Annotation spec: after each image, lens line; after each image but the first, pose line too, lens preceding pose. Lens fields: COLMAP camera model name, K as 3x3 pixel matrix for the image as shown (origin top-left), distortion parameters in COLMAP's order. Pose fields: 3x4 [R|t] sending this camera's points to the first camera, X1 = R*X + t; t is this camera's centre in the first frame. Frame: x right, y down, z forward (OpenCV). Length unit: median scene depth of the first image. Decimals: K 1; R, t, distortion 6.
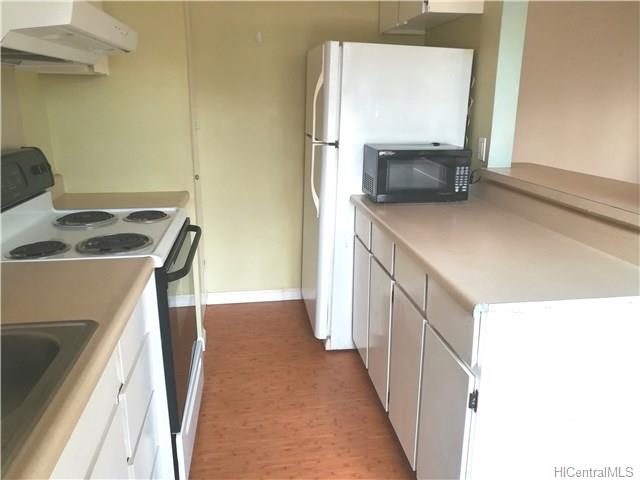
lens RADIAL K [[501.9, 0, 322.2], [0, 501.9, 245.1], [0, 0, 1]] dist [-0.006613, -0.002678]
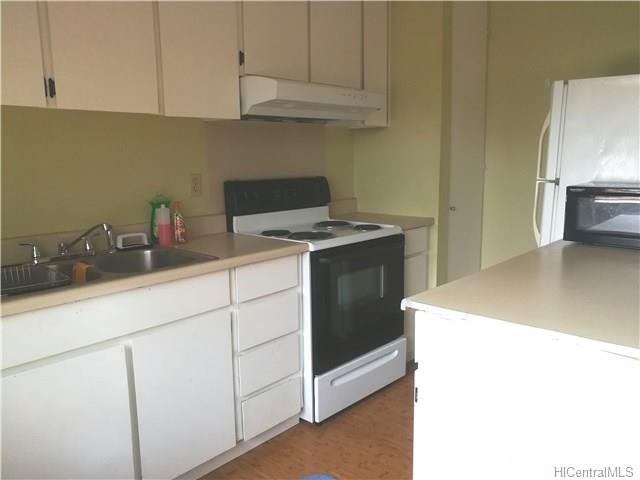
lens RADIAL K [[501.9, 0, 322.2], [0, 501.9, 245.1], [0, 0, 1]] dist [-0.006613, -0.002678]
pose [[0.633020, 0.117679, -0.765139, 0.599172], [-0.193733, 0.981009, -0.009400, 0.023442], [0.749502, 0.154183, 0.643797, 0.047589]]
